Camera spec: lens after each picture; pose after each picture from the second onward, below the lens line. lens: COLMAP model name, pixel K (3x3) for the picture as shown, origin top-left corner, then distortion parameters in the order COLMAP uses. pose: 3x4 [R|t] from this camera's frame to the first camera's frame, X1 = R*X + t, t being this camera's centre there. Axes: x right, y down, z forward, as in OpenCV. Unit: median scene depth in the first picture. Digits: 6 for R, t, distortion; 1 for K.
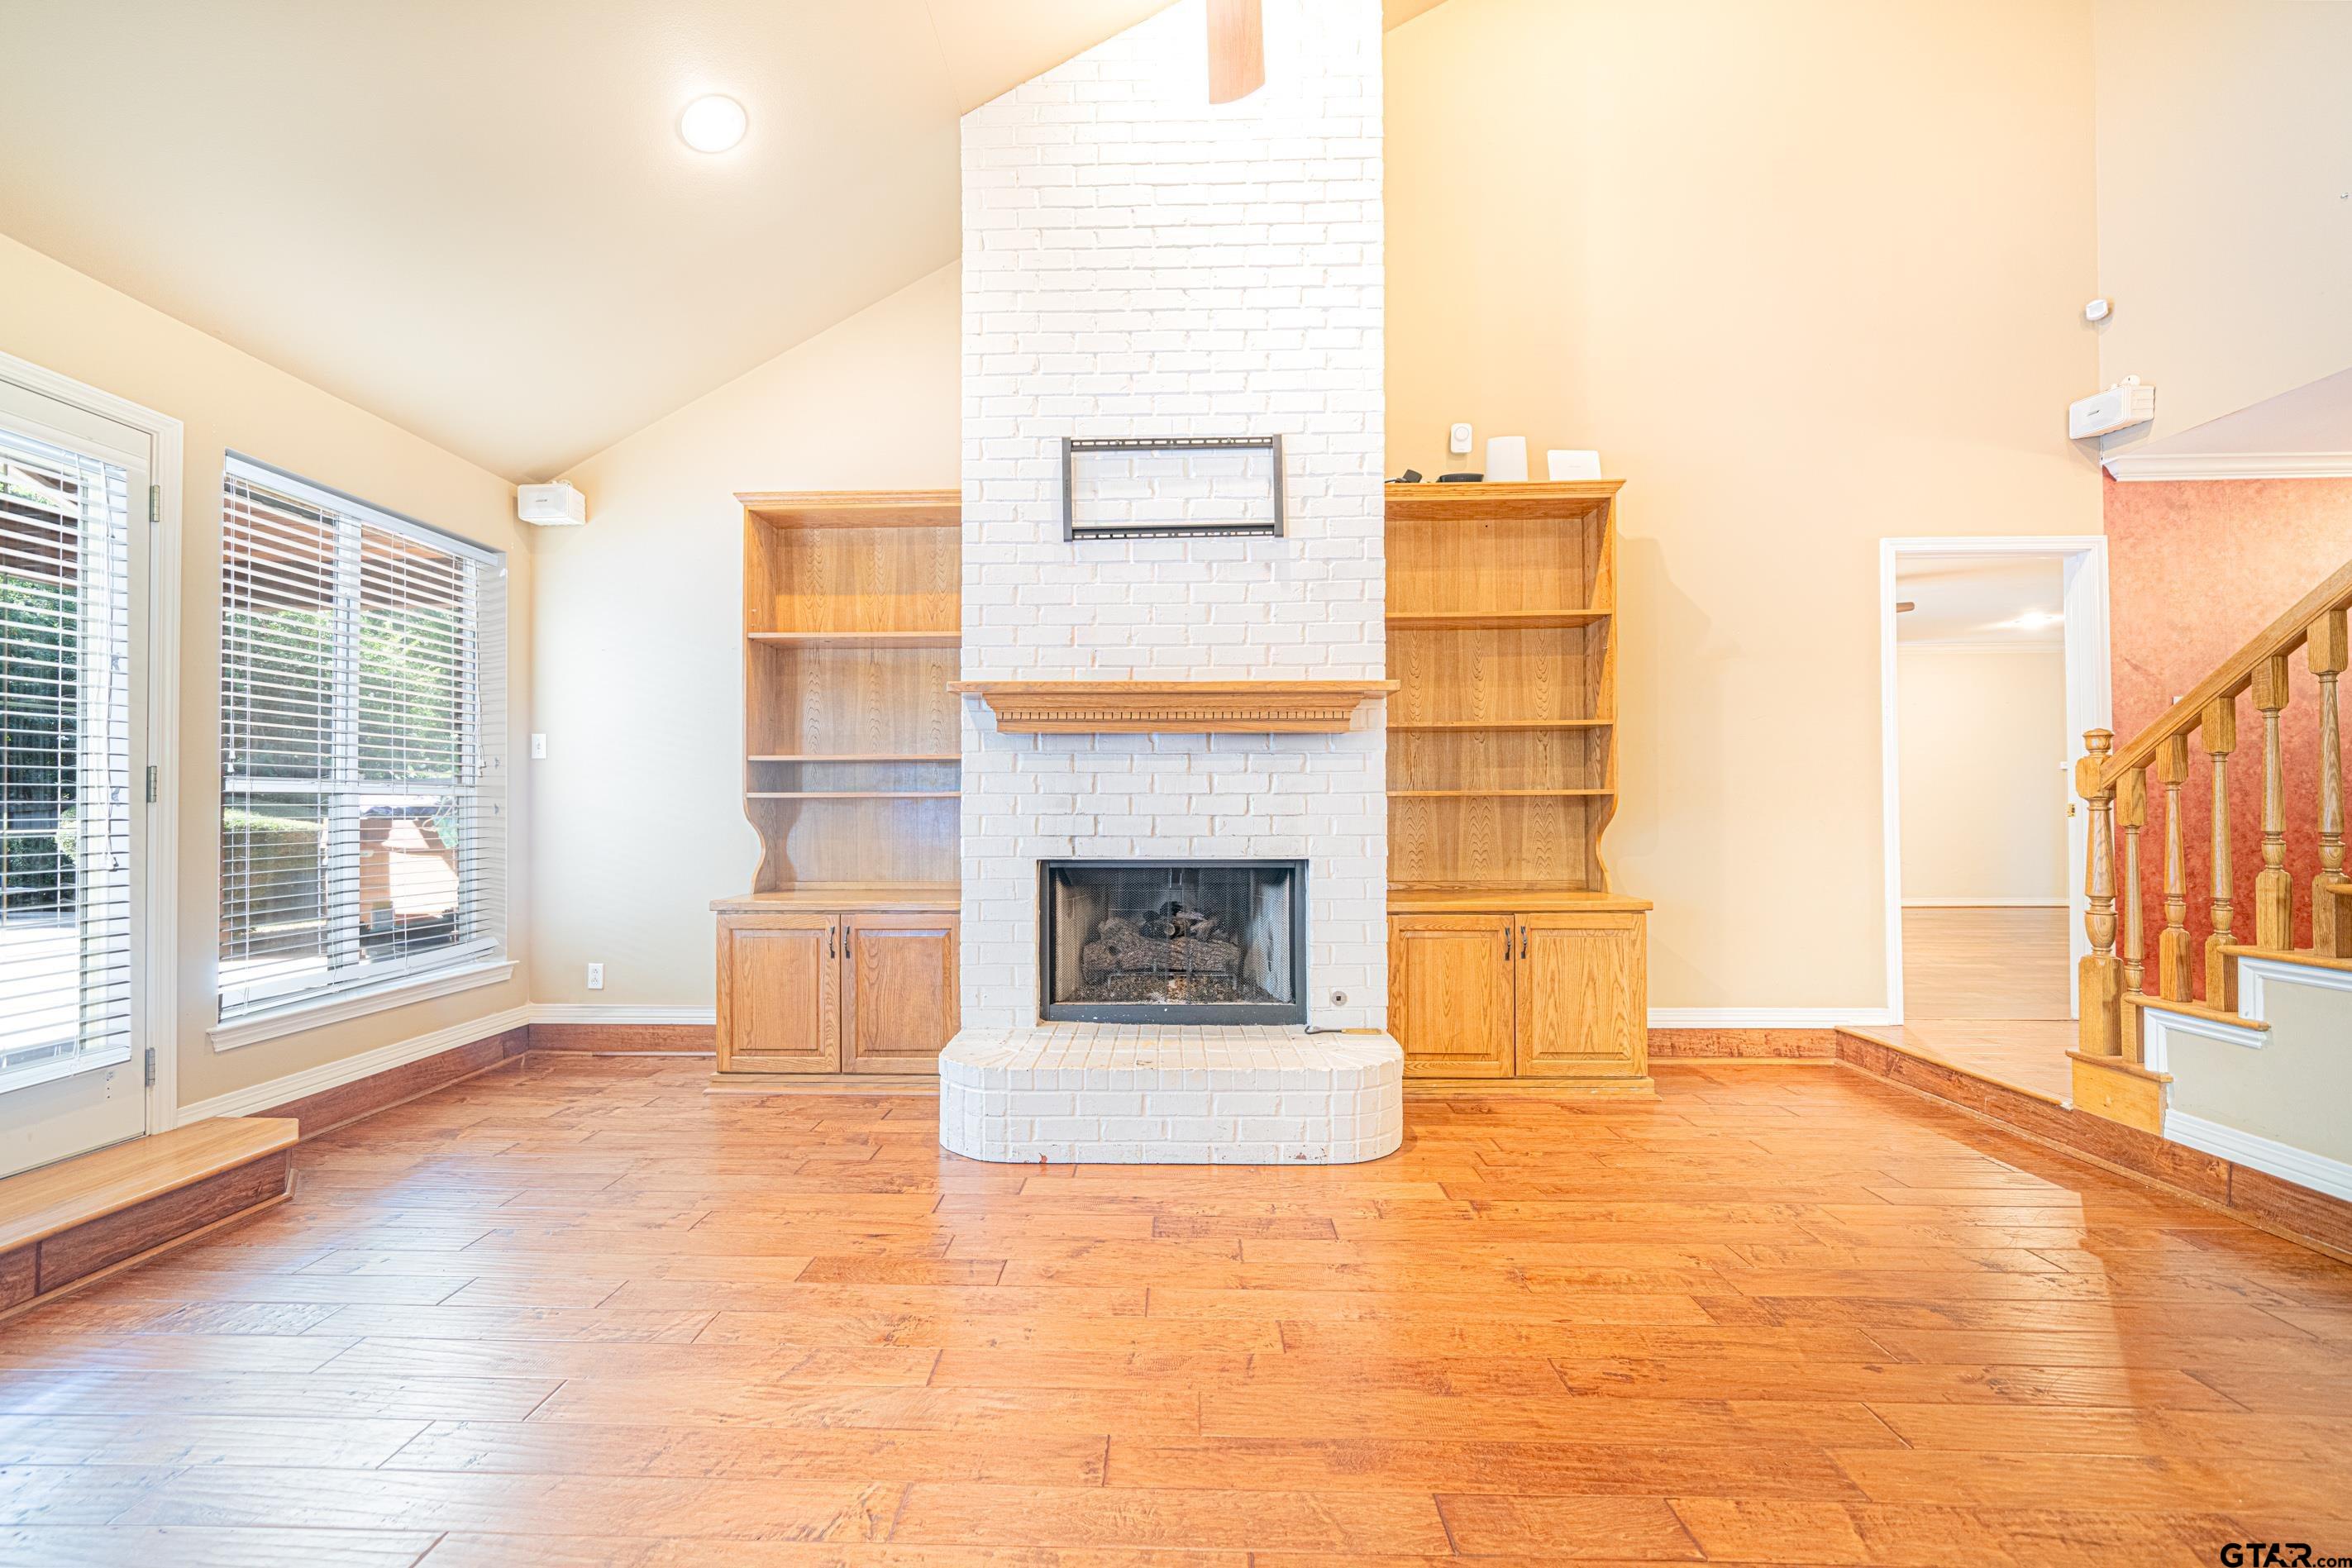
lens RADIAL K [[924.9, 0, 1169.8], [0, 924.9, 791.1], [0, 0, 1]] dist [-0.004305, -0.000376]
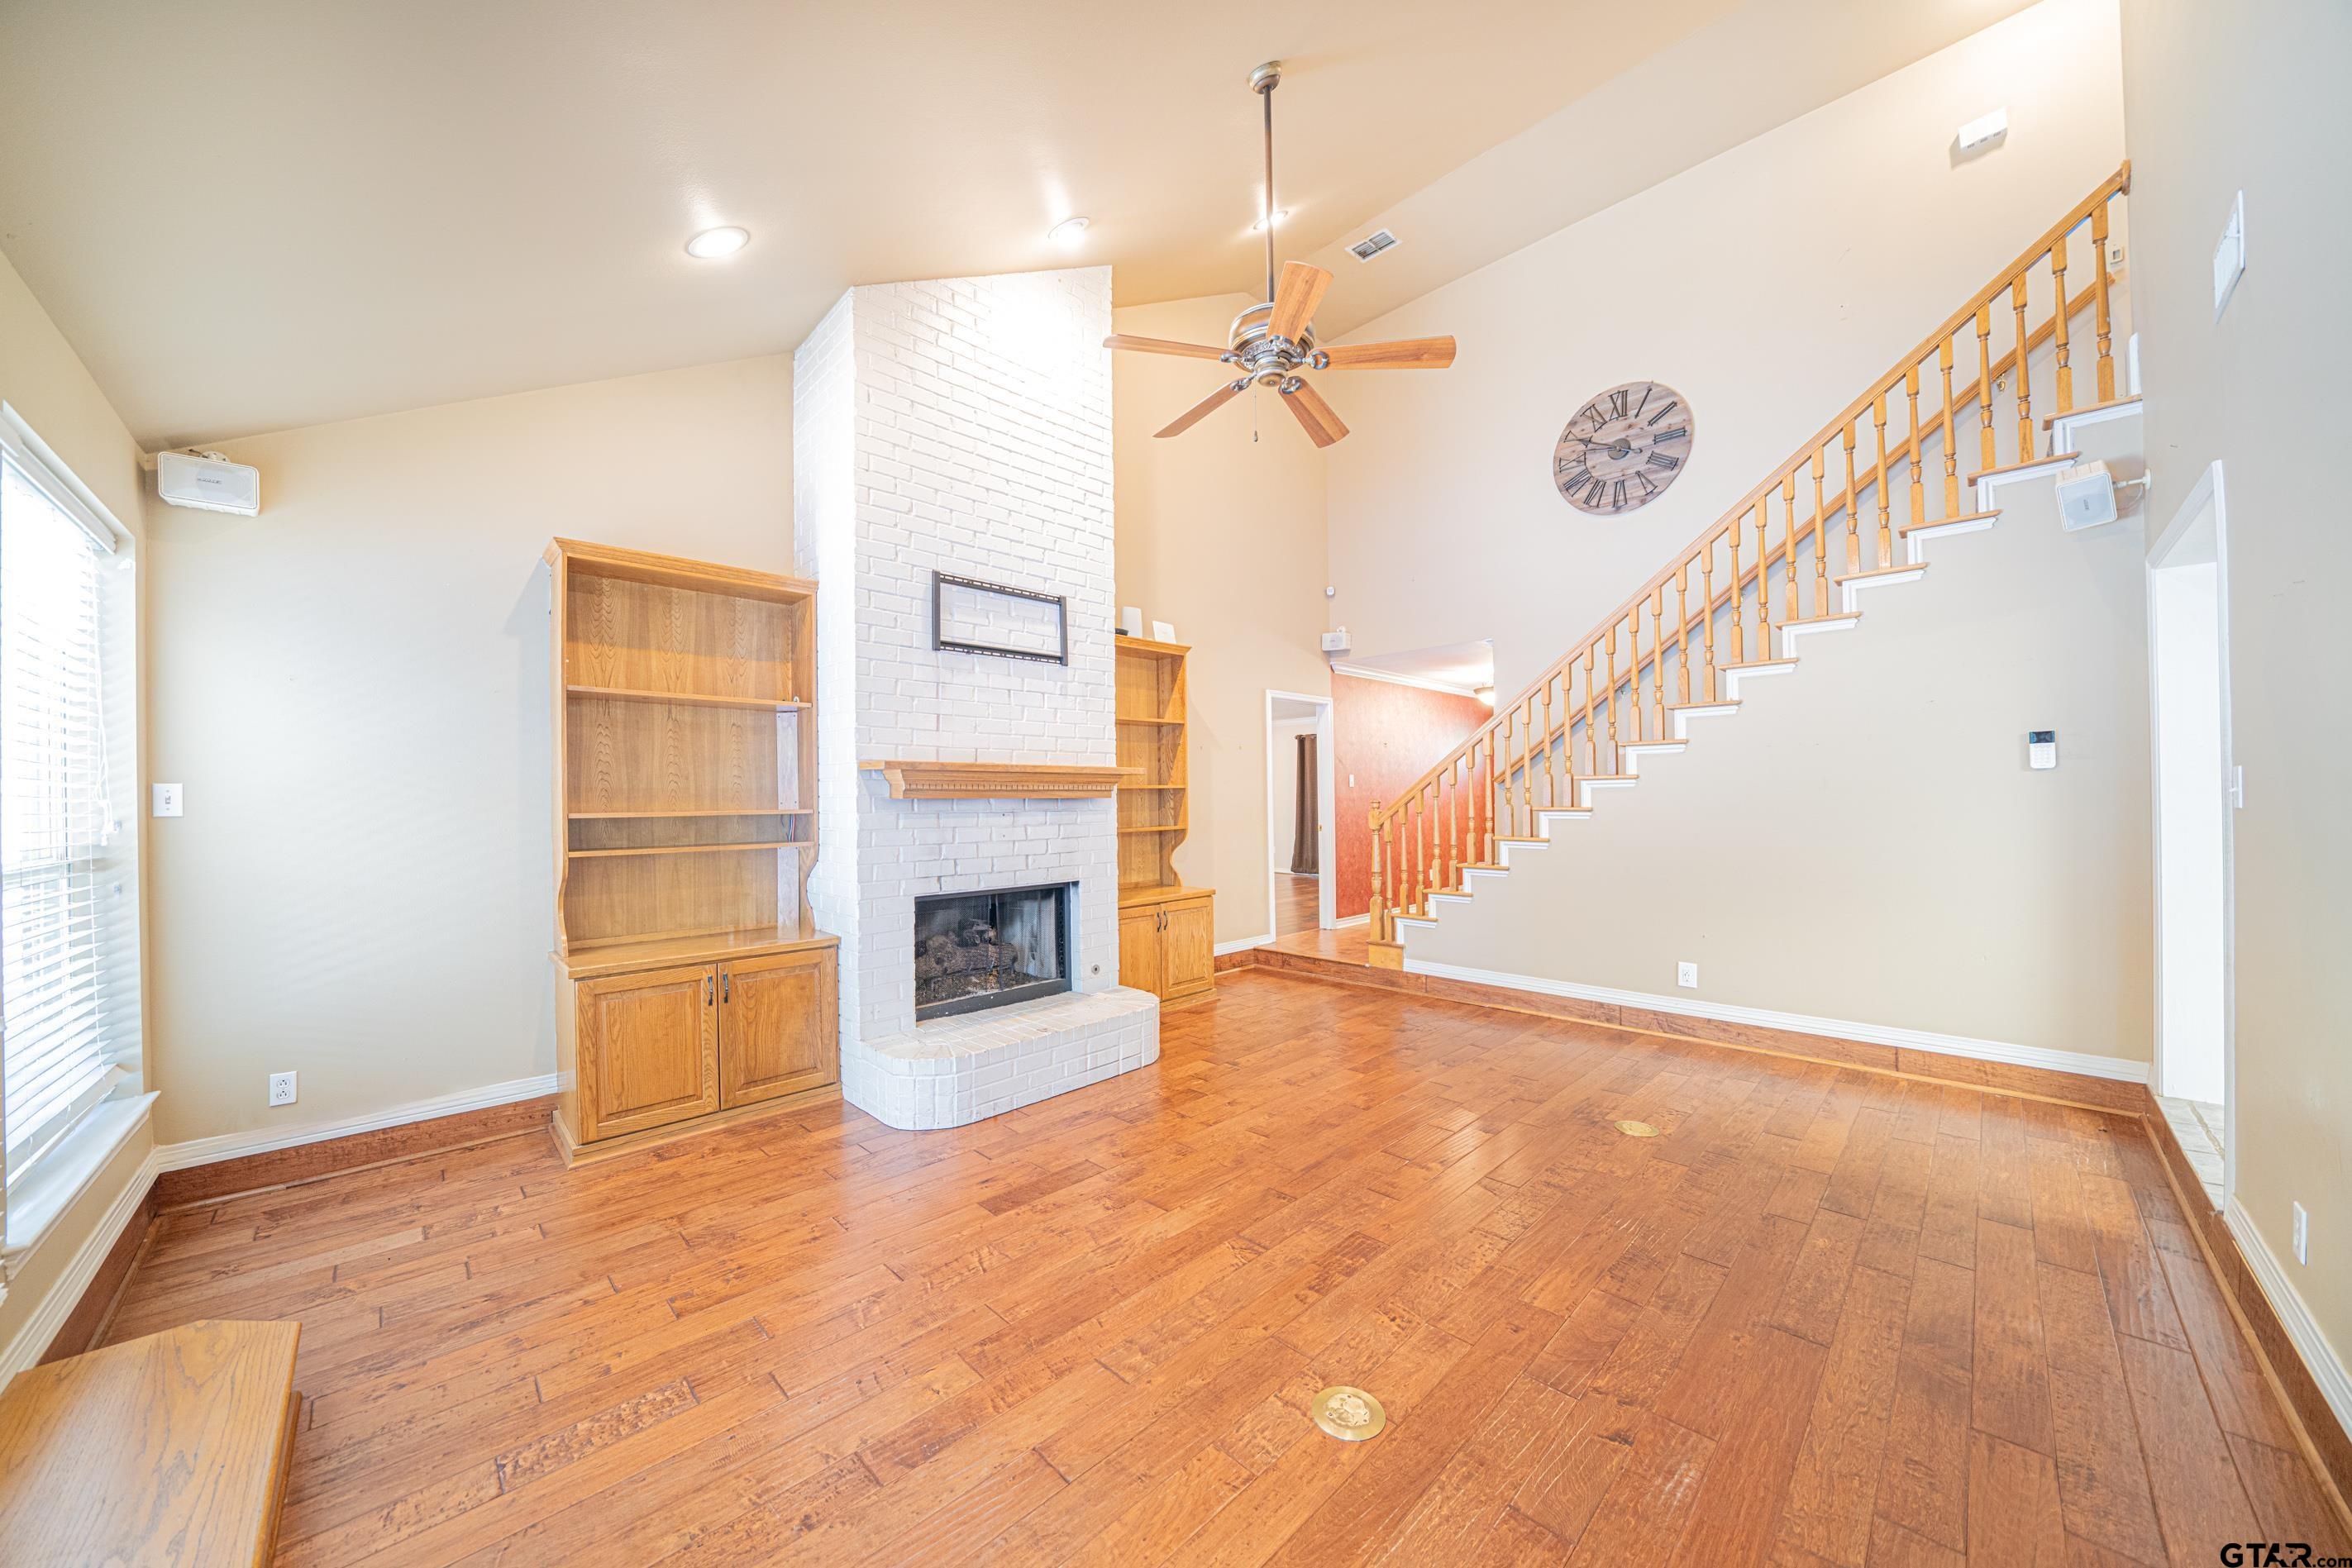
lens RADIAL K [[792.4, 0, 1173.7], [0, 792.4, 791.5], [0, 0, 1]] dist [-0.018564, -0.000032]
pose [[0.699295, 0.005544, 0.714811, -0.653022], [-0.004659, 0.999984, -0.003198, -0.067411], [-0.714818, -0.001094, 0.699310, -0.018467]]
